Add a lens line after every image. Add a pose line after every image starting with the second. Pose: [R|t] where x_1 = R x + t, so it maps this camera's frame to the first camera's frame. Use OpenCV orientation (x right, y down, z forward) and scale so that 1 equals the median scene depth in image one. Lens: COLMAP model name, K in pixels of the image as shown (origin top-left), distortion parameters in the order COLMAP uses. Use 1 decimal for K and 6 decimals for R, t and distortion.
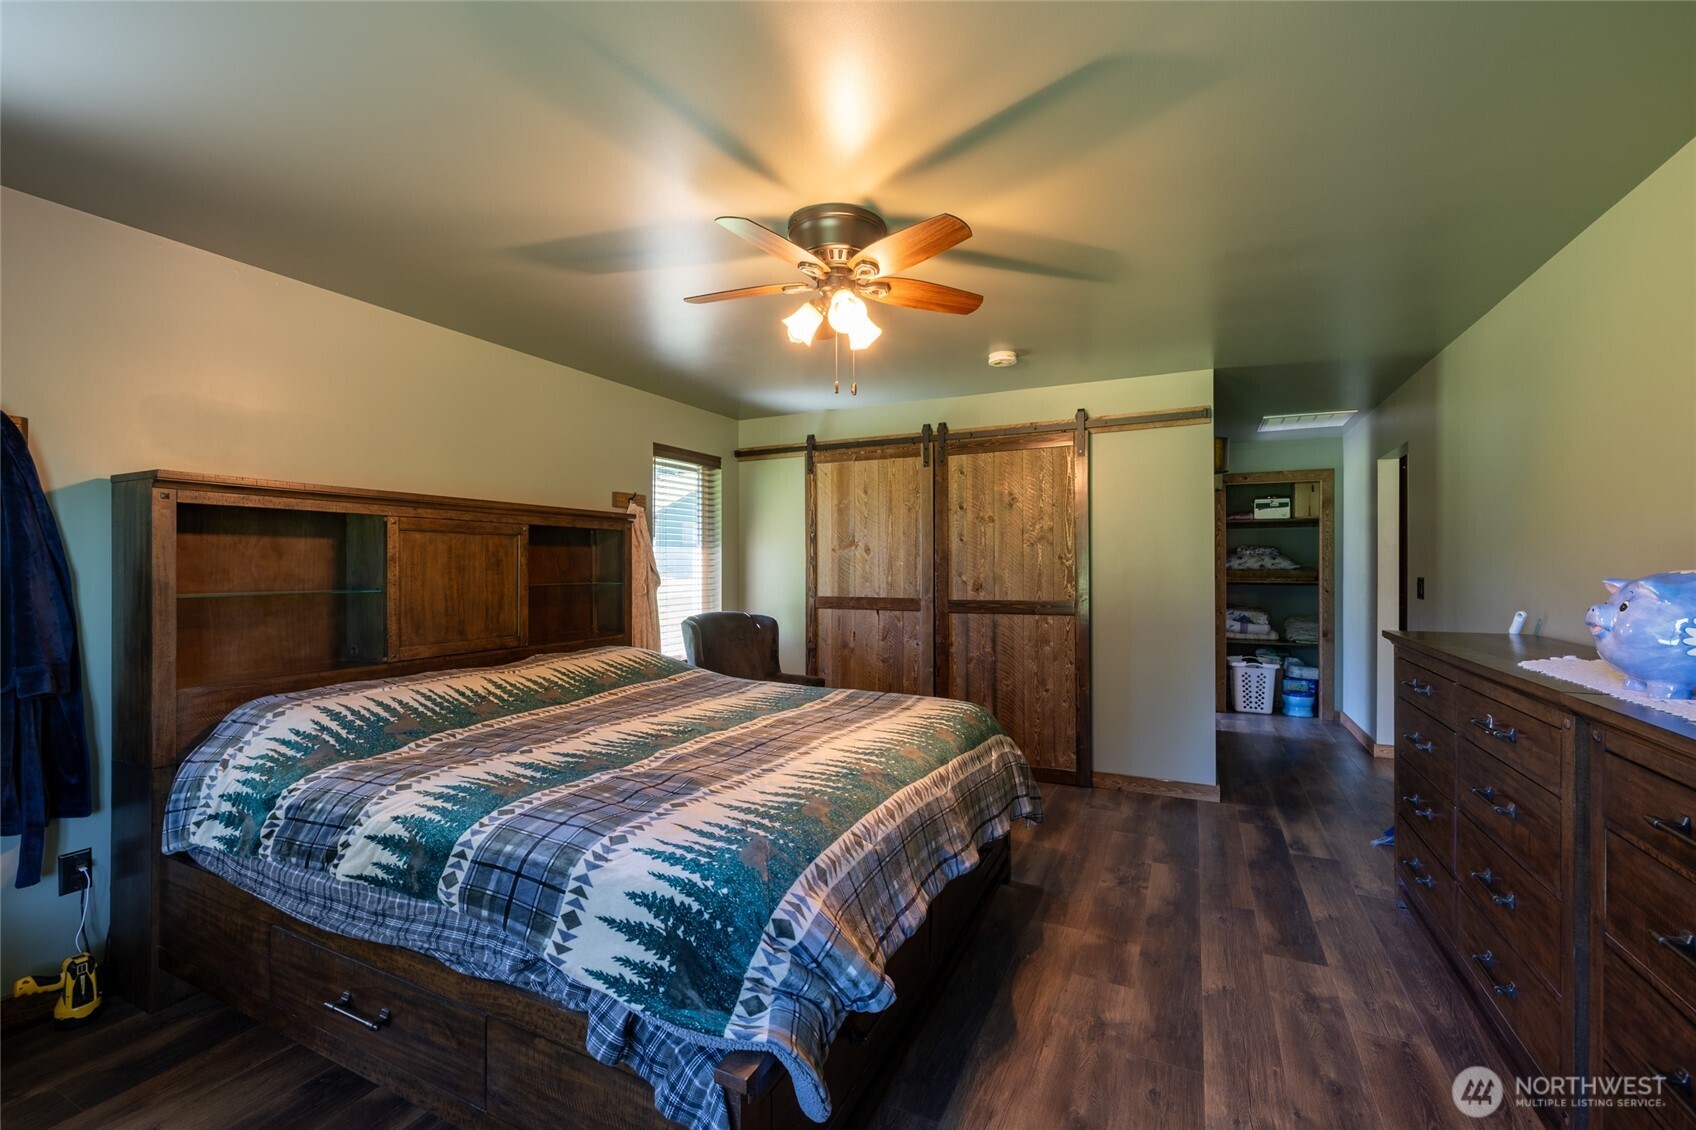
lens RADIAL K [[713.9, 0, 848.7], [0, 713.9, 565.8], [0, 0, 1]] dist [0.002490, 0.001547]
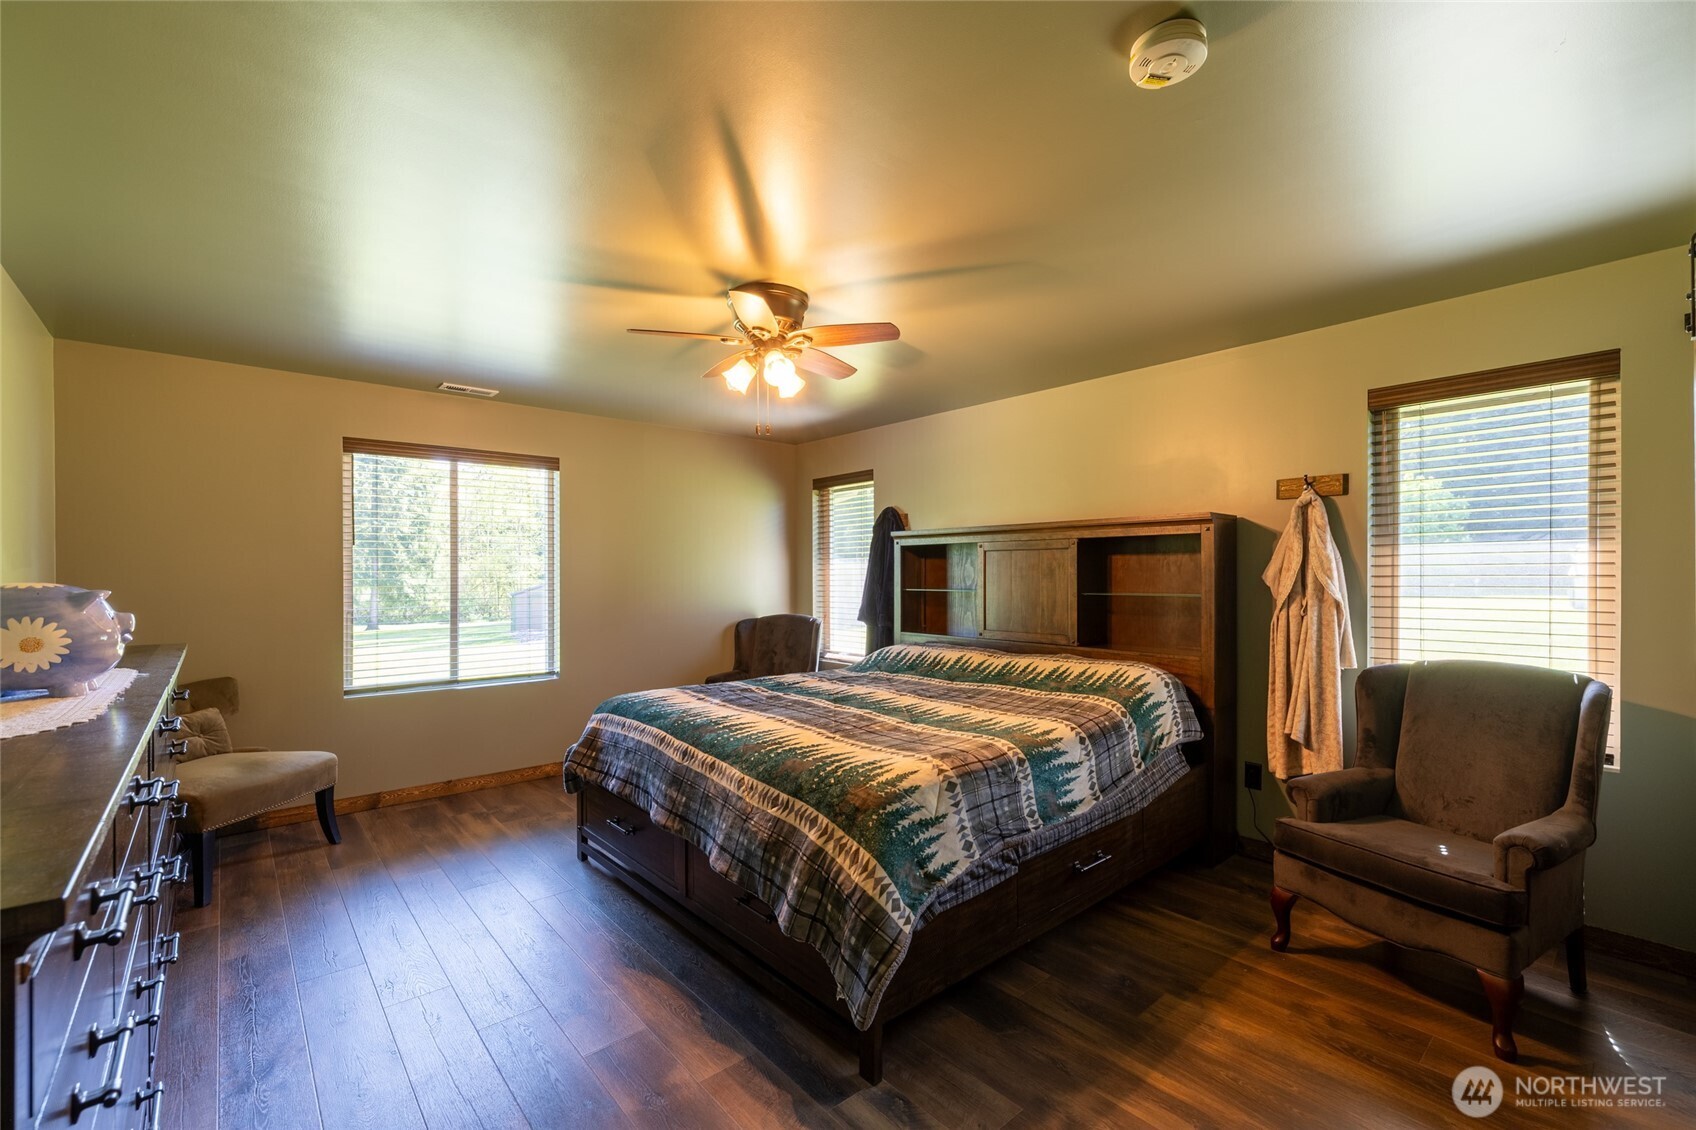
lens RADIAL K [[713.9, 0, 848.0], [0, 713.9, 576.2], [0, 0, 1]] dist [0.002490, 0.001547]
pose [[-0.367128, -0.007433, -0.930141, 0.887529], [-0.002081, 0.999972, -0.007170, 0.013999], [0.930168, -0.000696, -0.367134, 1.242857]]
